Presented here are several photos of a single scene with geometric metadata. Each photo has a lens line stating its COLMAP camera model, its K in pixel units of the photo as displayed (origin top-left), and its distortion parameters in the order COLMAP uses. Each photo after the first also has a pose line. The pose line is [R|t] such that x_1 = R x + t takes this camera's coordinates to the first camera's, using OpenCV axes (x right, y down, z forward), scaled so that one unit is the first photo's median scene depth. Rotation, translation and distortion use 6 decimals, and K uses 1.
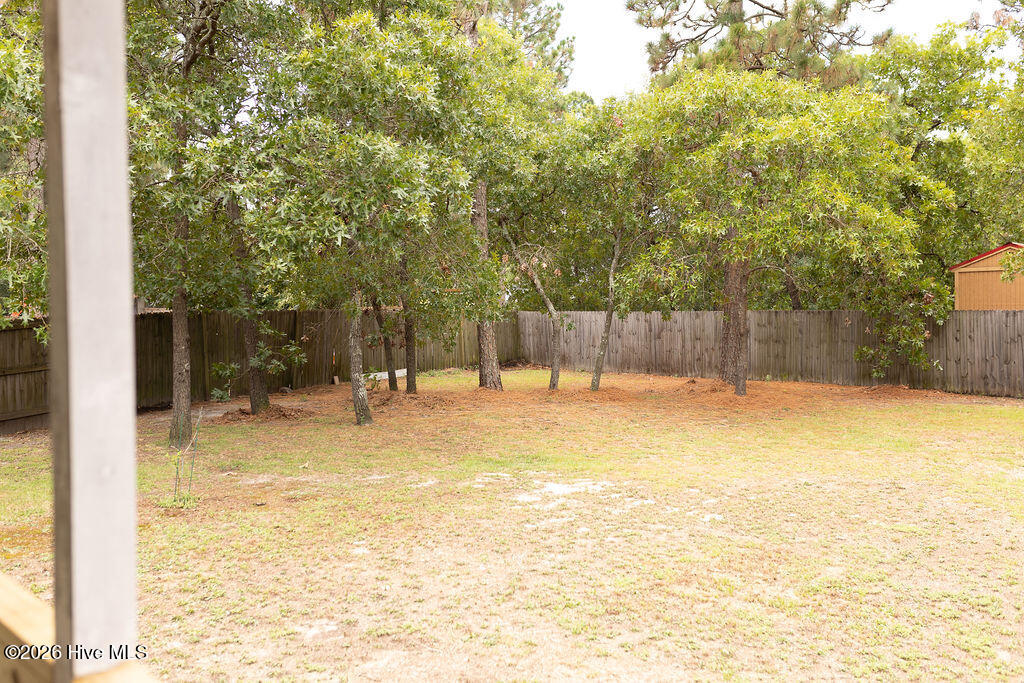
lens RADIAL K [[999.4, 0, 517.6], [0, 999.4, 337.8], [0, 0, 1]] dist [0.005465, -0.002728]
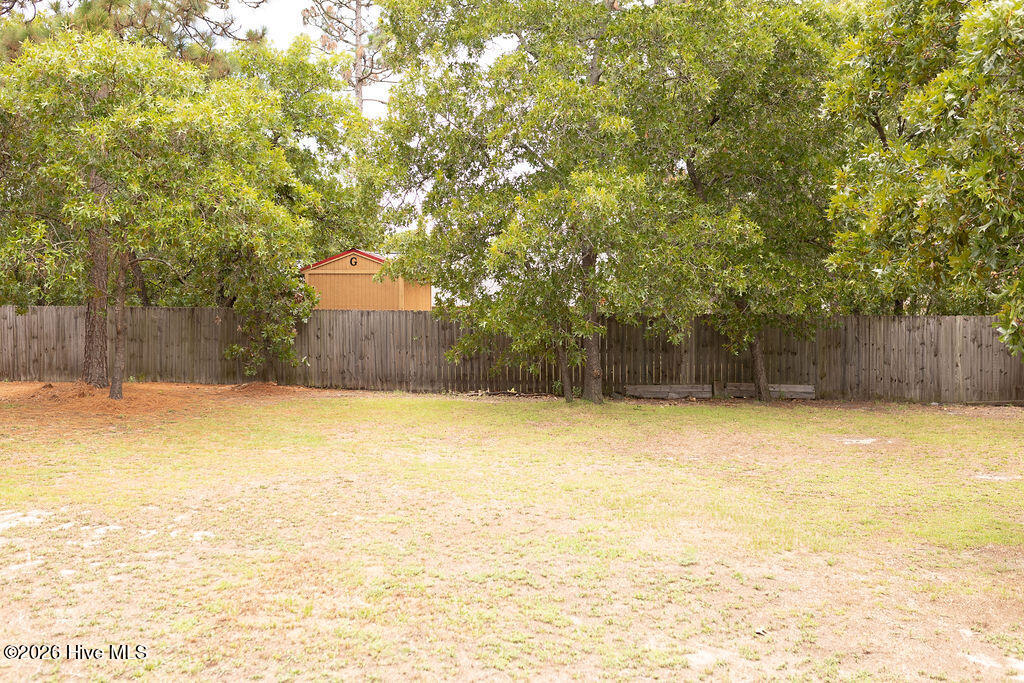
lens RADIAL K [[999.4, 0, 517.6], [0, 999.4, 337.8], [0, 0, 1]] dist [0.005465, -0.002728]
pose [[0.744529, -0.003509, 0.667581, -0.108556], [0.002307, 0.999994, 0.002683, 0.000266], [-0.667586, -0.000457, 0.744532, 0.080318]]
